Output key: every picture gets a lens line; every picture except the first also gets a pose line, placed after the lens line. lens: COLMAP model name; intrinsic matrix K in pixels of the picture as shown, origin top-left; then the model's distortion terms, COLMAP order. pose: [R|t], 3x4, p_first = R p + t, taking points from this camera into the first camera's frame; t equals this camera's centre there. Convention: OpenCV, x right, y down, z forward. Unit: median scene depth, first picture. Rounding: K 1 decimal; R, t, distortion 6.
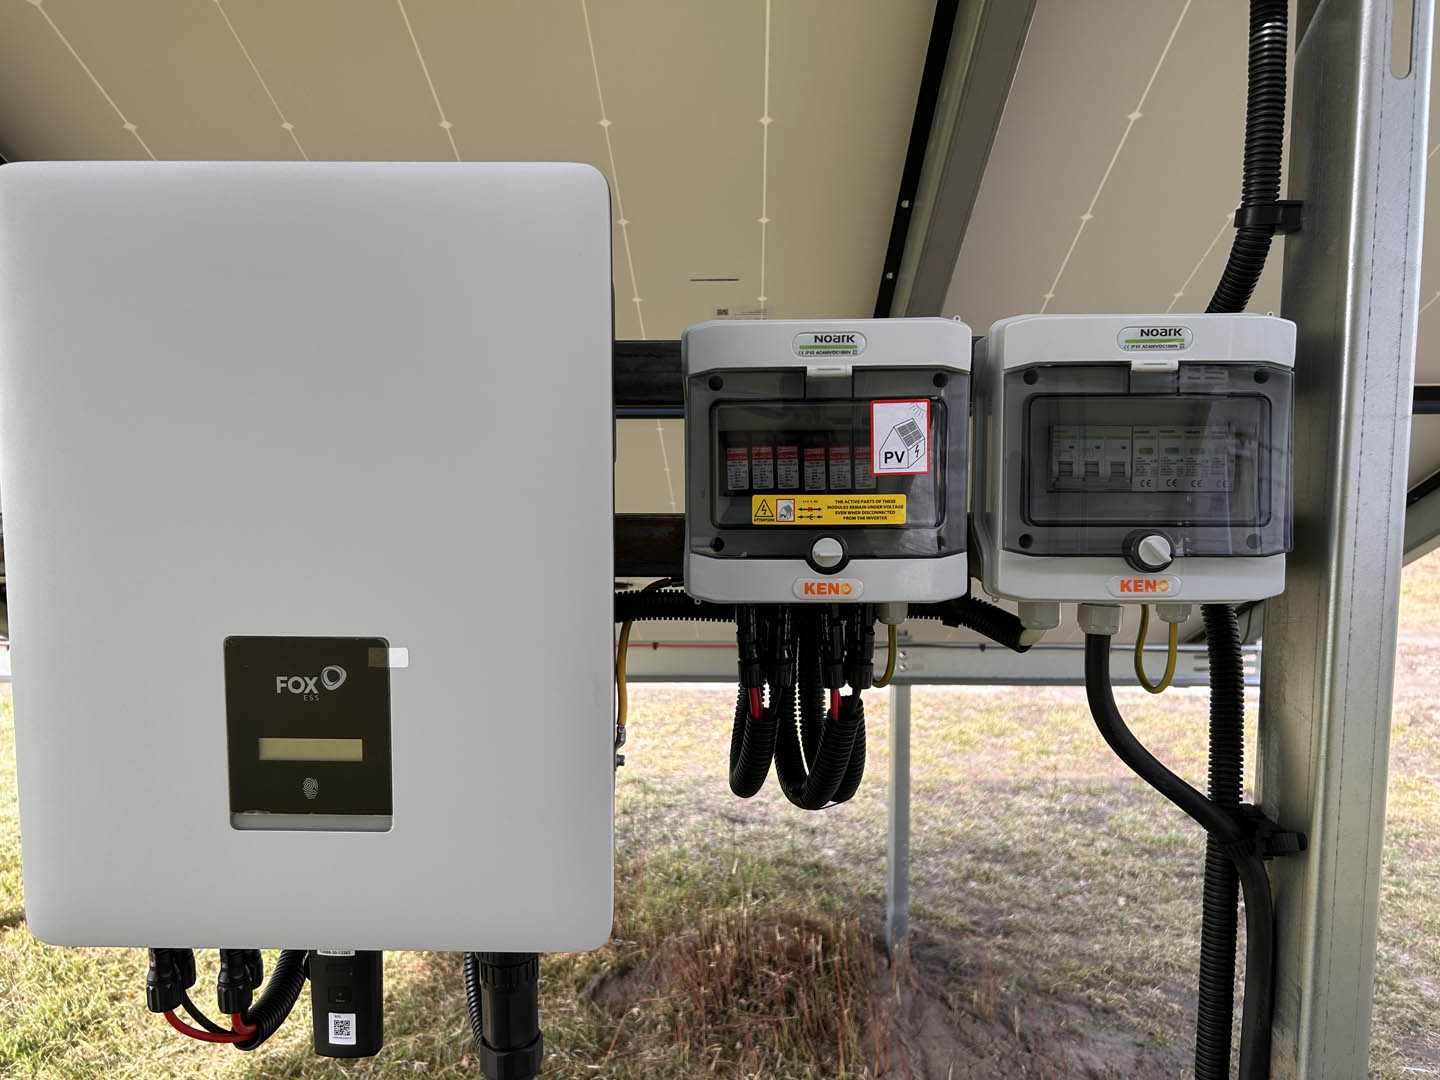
lens RADIAL K [[1106.6, 0, 711.9], [0, 1106.6, 545.7], [0, 0, 1]] dist [0.041769, -0.061068]
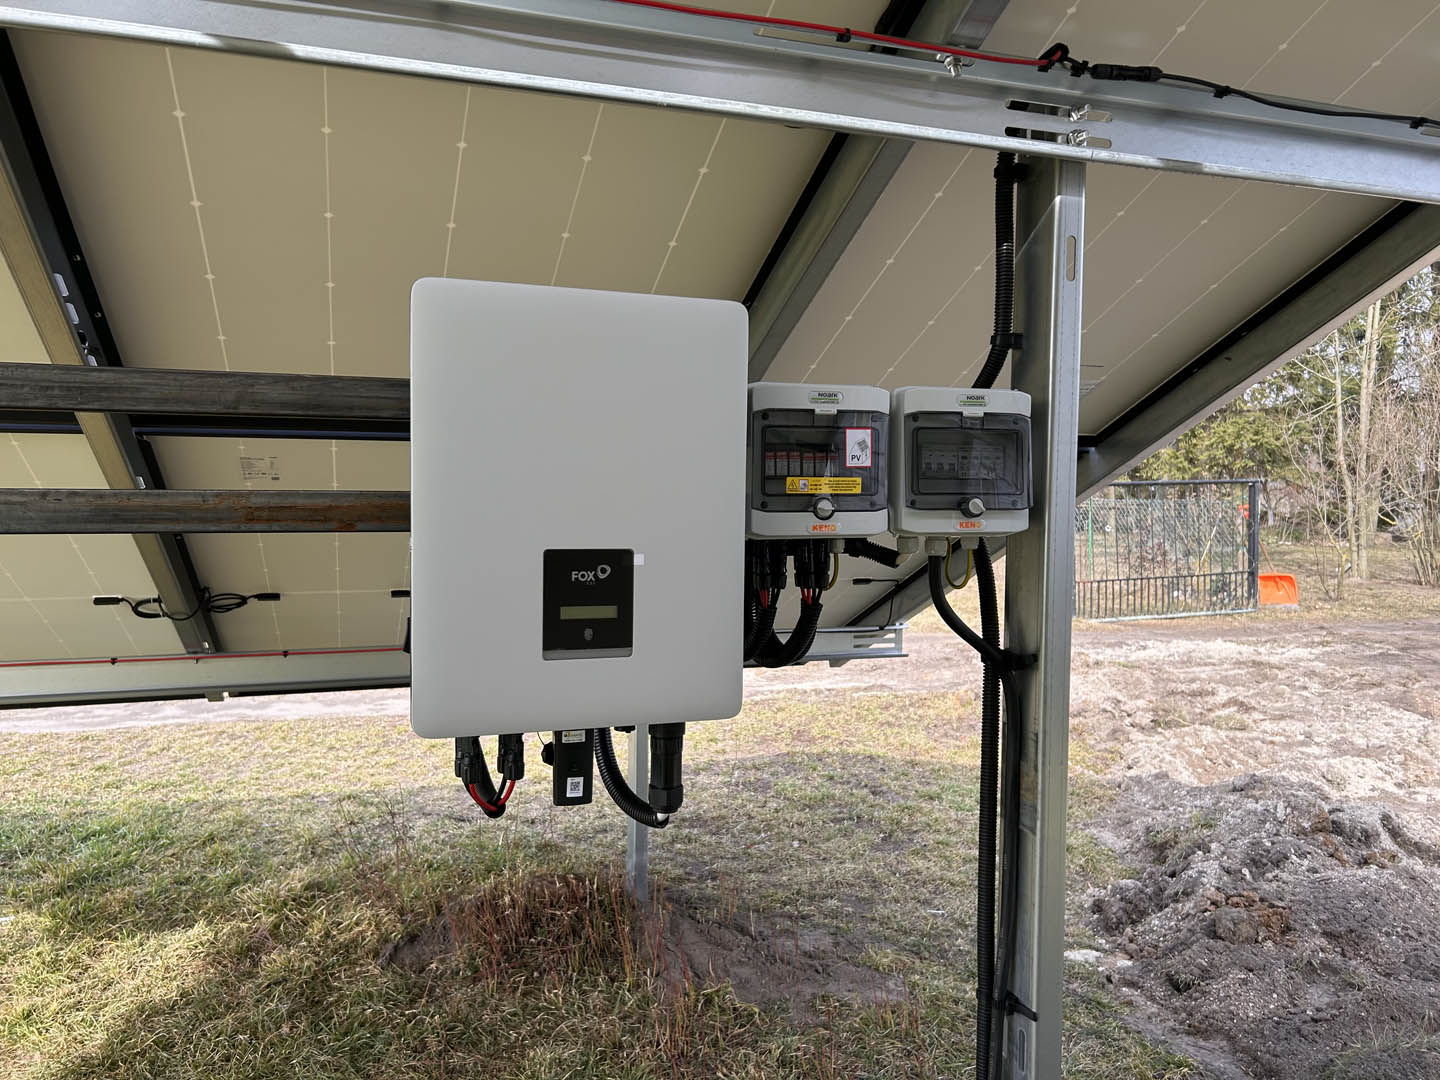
lens RADIAL K [[1106.6, 0, 708.6], [0, 1106.6, 532.0], [0, 0, 1]] dist [0.041769, -0.061068]
pose [[0.936499, -0.007109, 0.350599, -0.666368], [0.025085, 0.998591, -0.046757, 0.117053], [-0.349773, 0.052582, 0.935358, -0.615686]]
